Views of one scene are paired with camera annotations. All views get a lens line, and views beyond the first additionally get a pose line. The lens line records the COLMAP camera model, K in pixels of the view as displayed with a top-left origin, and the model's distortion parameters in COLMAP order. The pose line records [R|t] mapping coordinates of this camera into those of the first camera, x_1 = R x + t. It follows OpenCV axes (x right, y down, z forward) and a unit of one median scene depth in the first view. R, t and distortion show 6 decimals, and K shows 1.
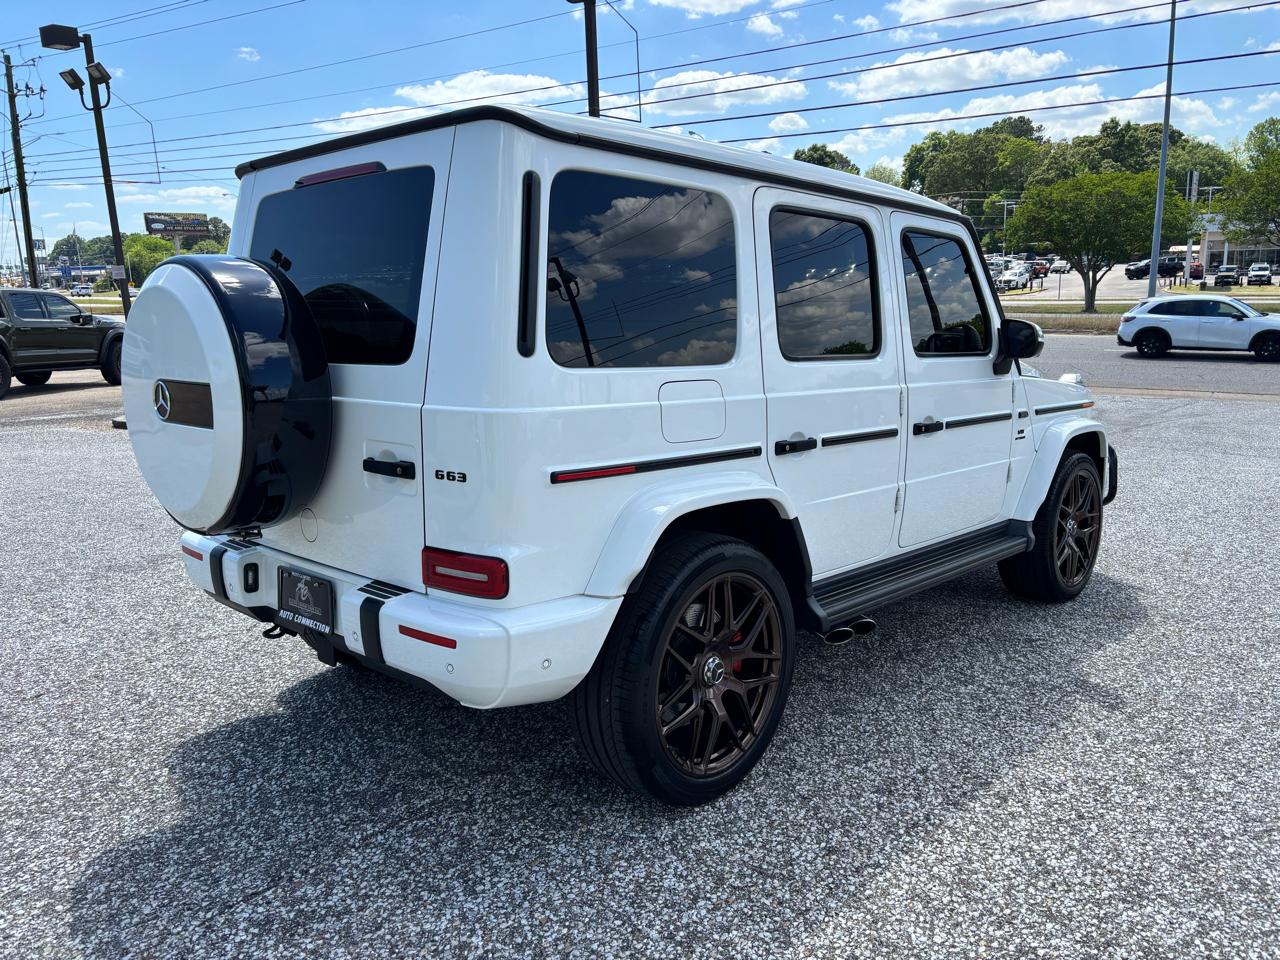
lens RADIAL K [[967.5, 0, 644.8], [0, 967.5, 480.4], [0, 0, 1]] dist [0.054403, -0.069000]
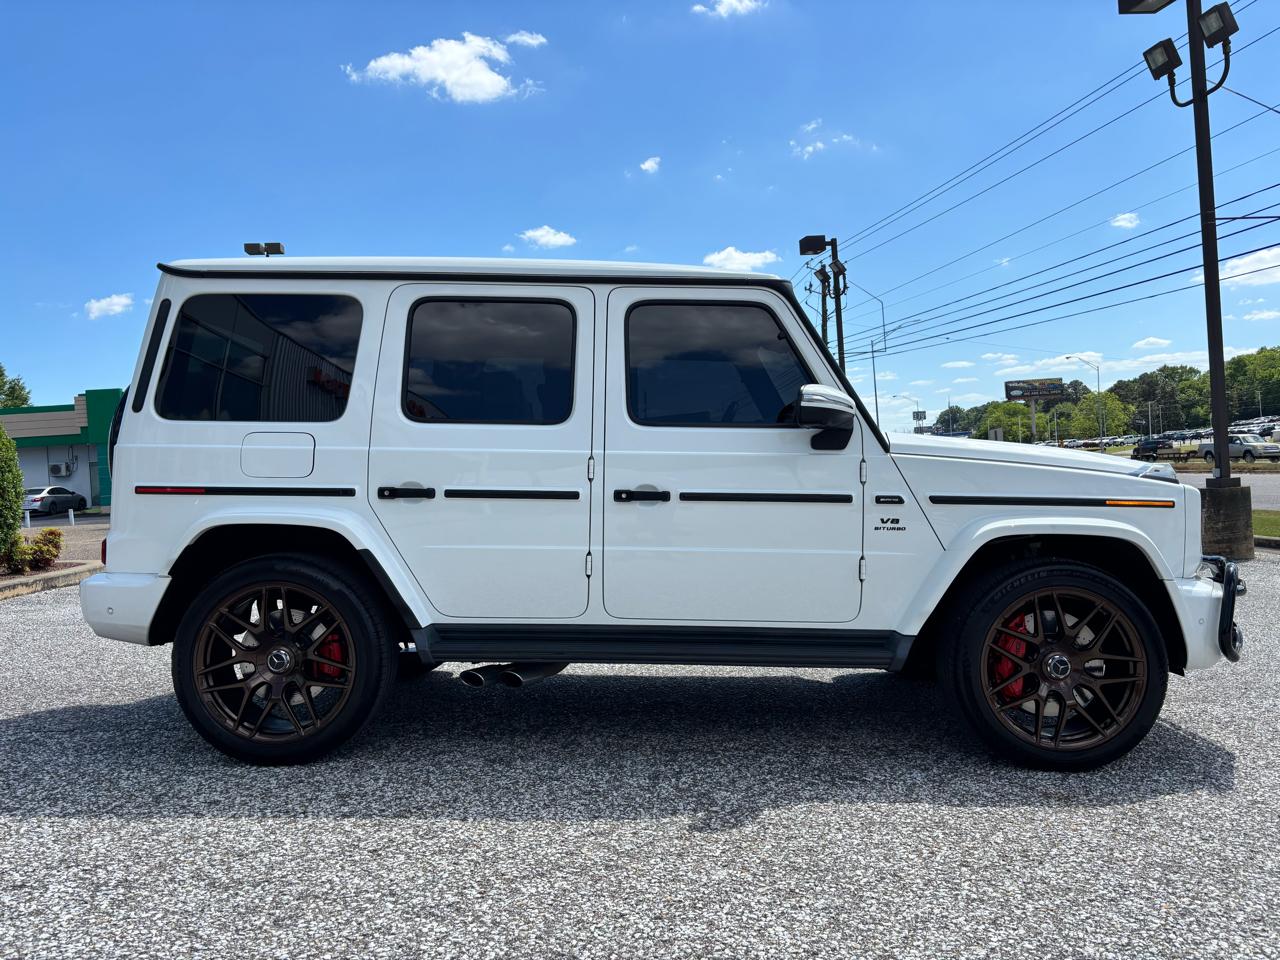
lens RADIAL K [[967.4, 0, 640.0], [0, 967.4, 480.0], [0, 0, 1]] dist [0.057574, -0.074321]
pose [[0.673106, -0.001183, -0.739545, 1.257887], [-0.118903, 0.986816, -0.109799, 0.045761], [0.729925, 0.161840, 0.664091, 0.442372]]
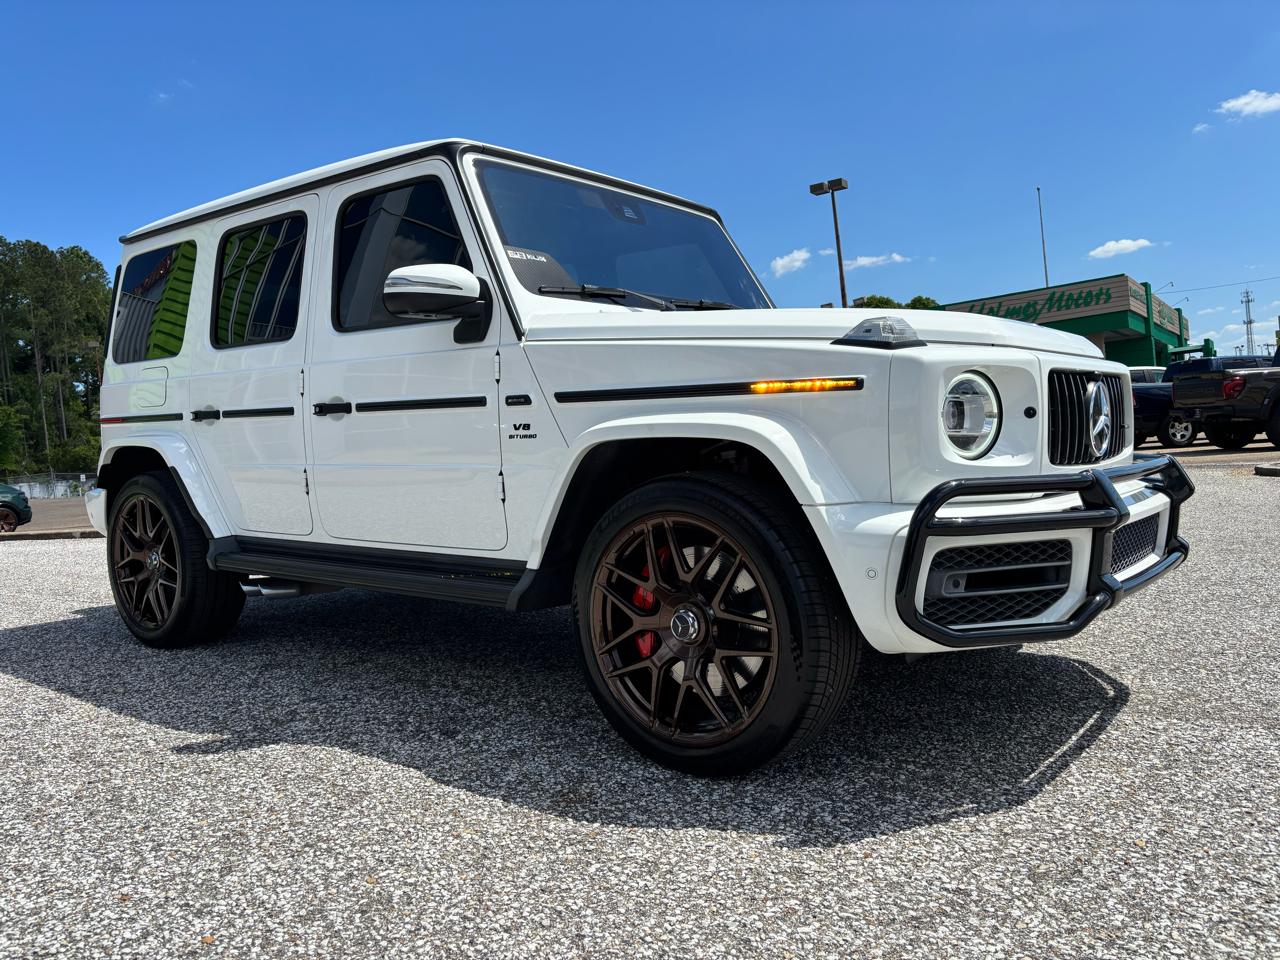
lens RADIAL K [[967.5, 0, 644.8], [0, 967.5, 480.4], [0, 0, 1]] dist [0.054403, -0.069000]
pose [[0.080052, 0.052199, -0.995423, 1.542595], [-0.119807, 0.991892, 0.042379, -0.076249], [0.989565, 0.115866, 0.085657, 1.528581]]
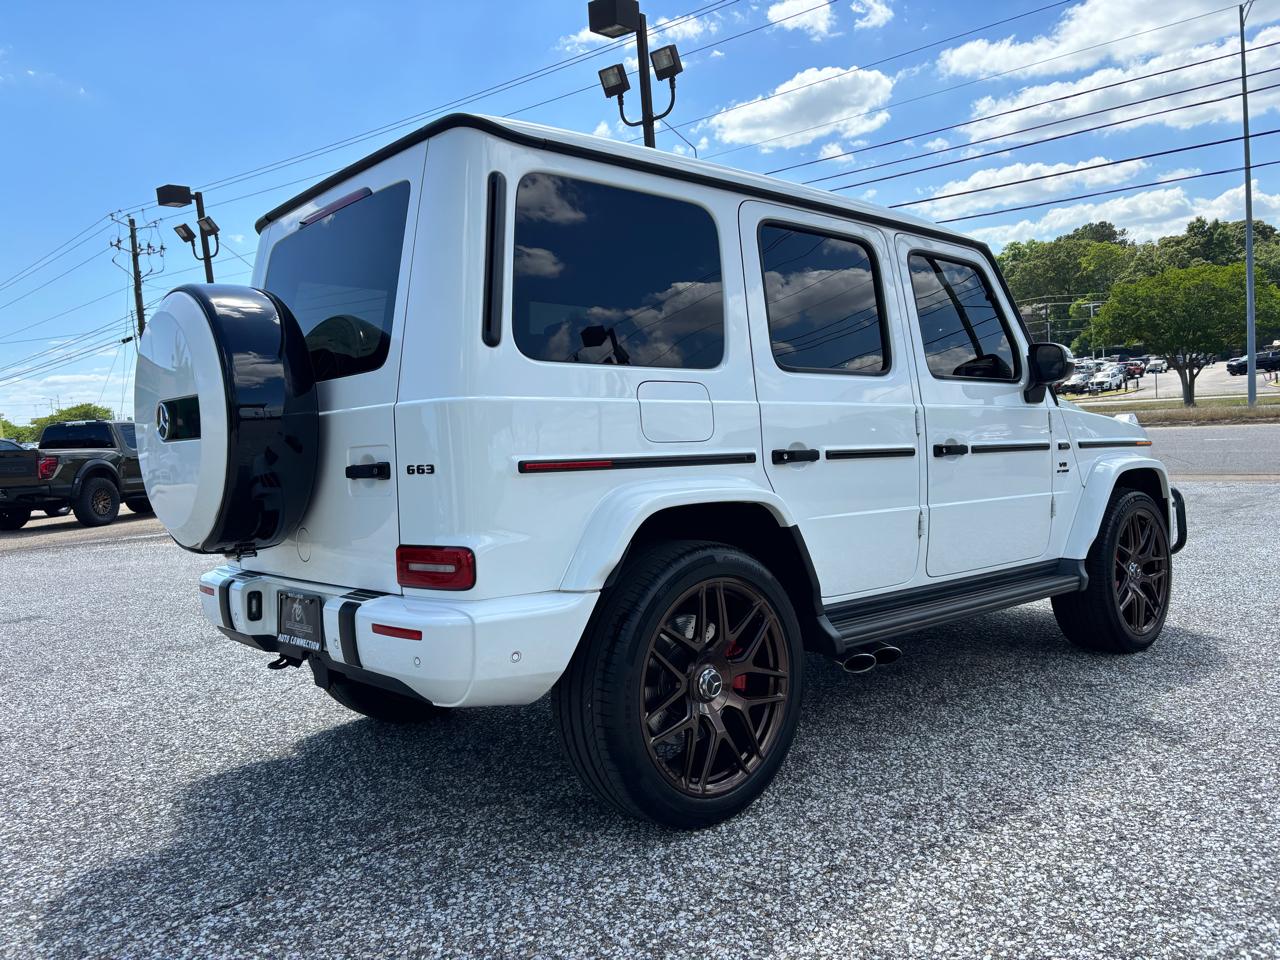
lens RADIAL K [[967.4, 0, 638.8], [0, 967.4, 488.5], [0, 0, 1]] dist [0.056293, -0.071215]
pose [[0.994655, -0.037351, -0.096258, 0.095460], [0.025889, 0.992713, -0.117692, 0.110997], [0.099952, 0.114571, 0.988374, 0.029257]]
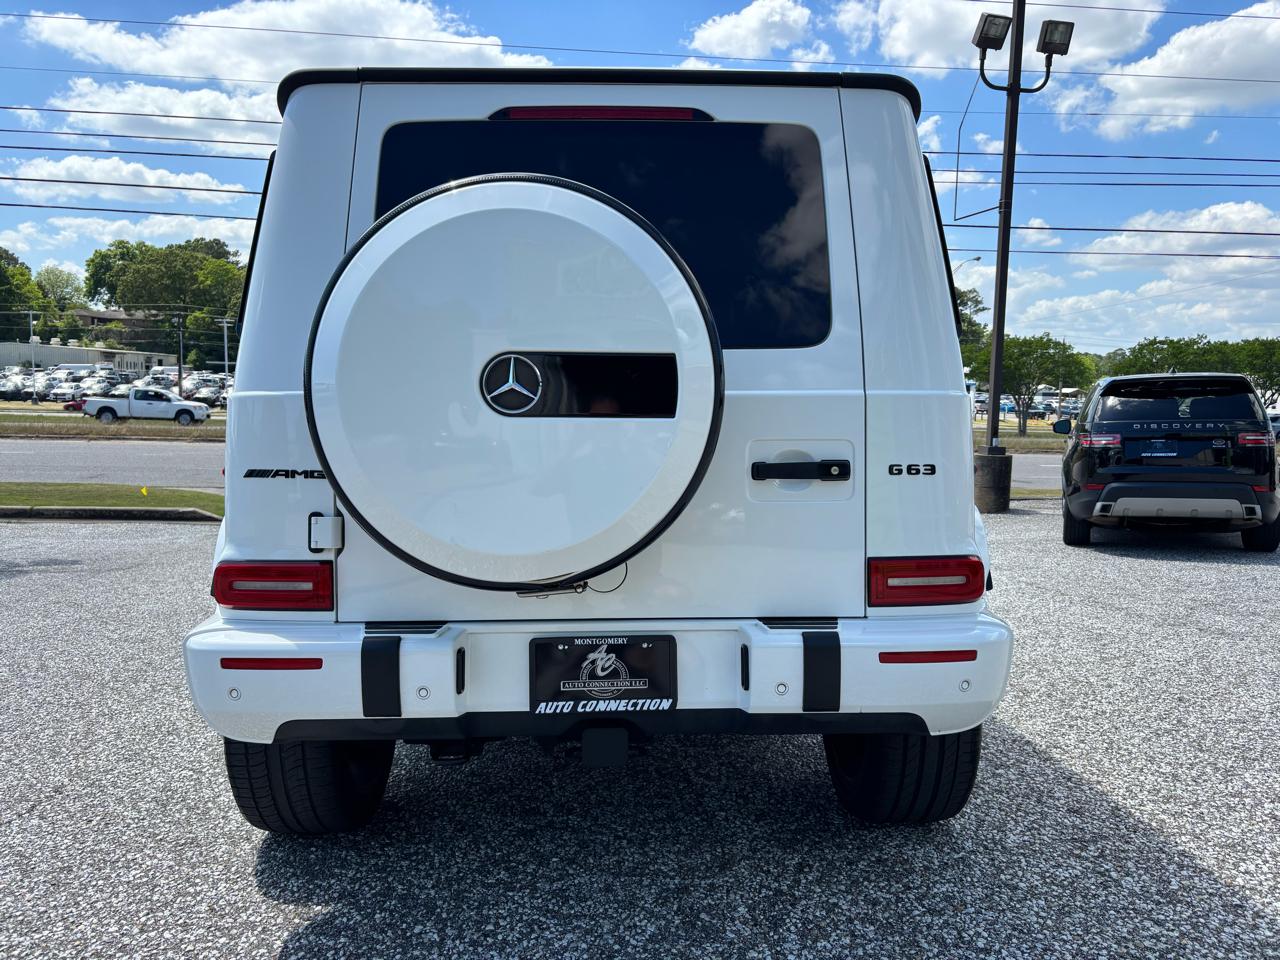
lens RADIAL K [[970.0, 0, 646.1], [0, 970.0, 482.9], [0, 0, 1]] dist [0.061741, -0.077791]
pose [[0.712887, -0.025189, 0.700827, -0.793878], [0.108330, 0.991315, -0.074564, 0.037724], [-0.692862, 0.129076, 0.709424, 0.435280]]
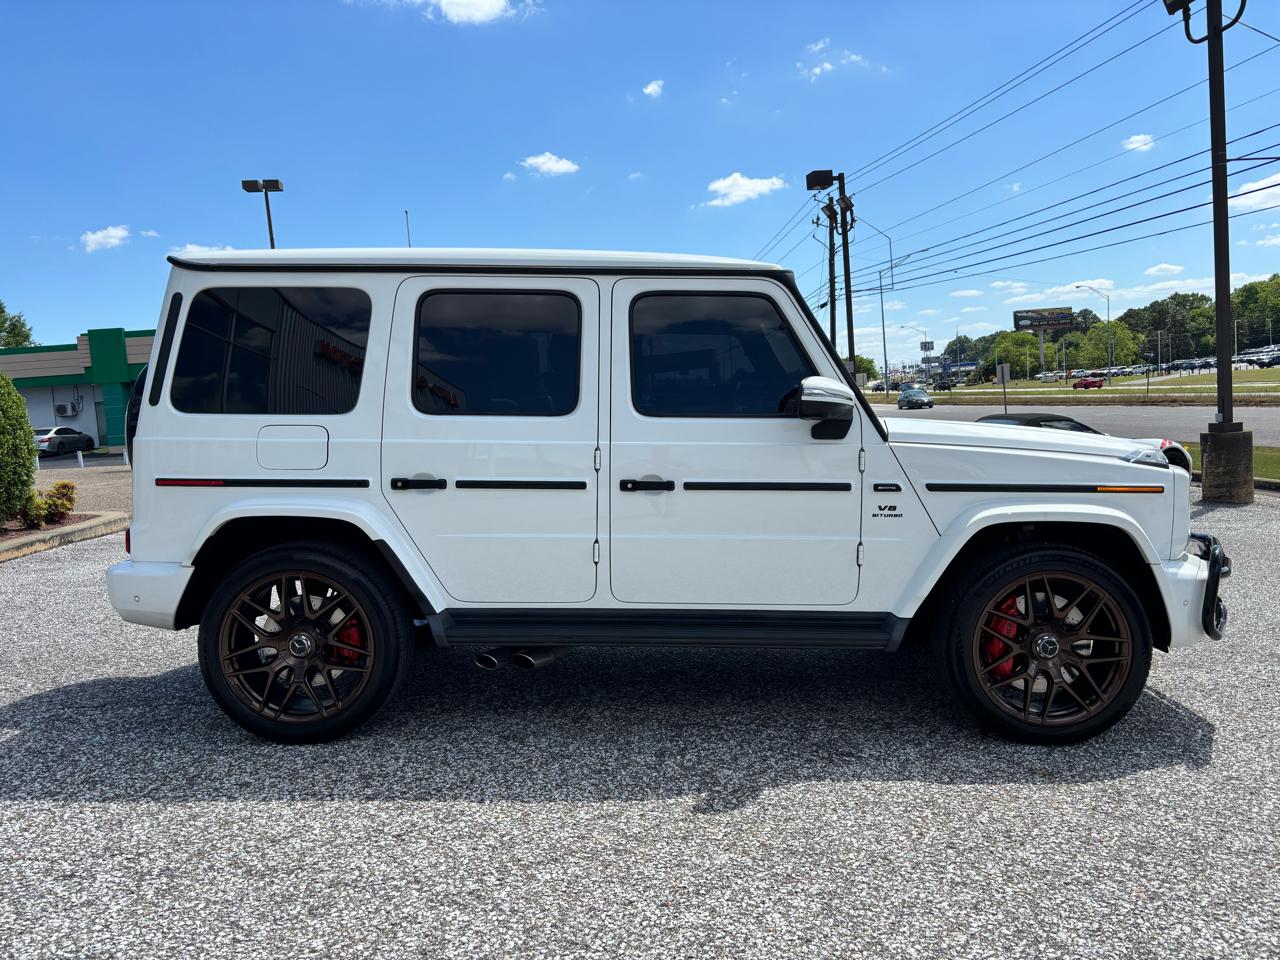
lens RADIAL K [[967.5, 0, 644.8], [0, 967.5, 480.4], [0, 0, 1]] dist [0.054403, -0.069000]
pose [[0.672235, 0.045595, -0.738932, 1.284120], [-0.112296, 0.992833, -0.040898, -0.023001], [0.731771, 0.110473, 0.672537, 0.409274]]
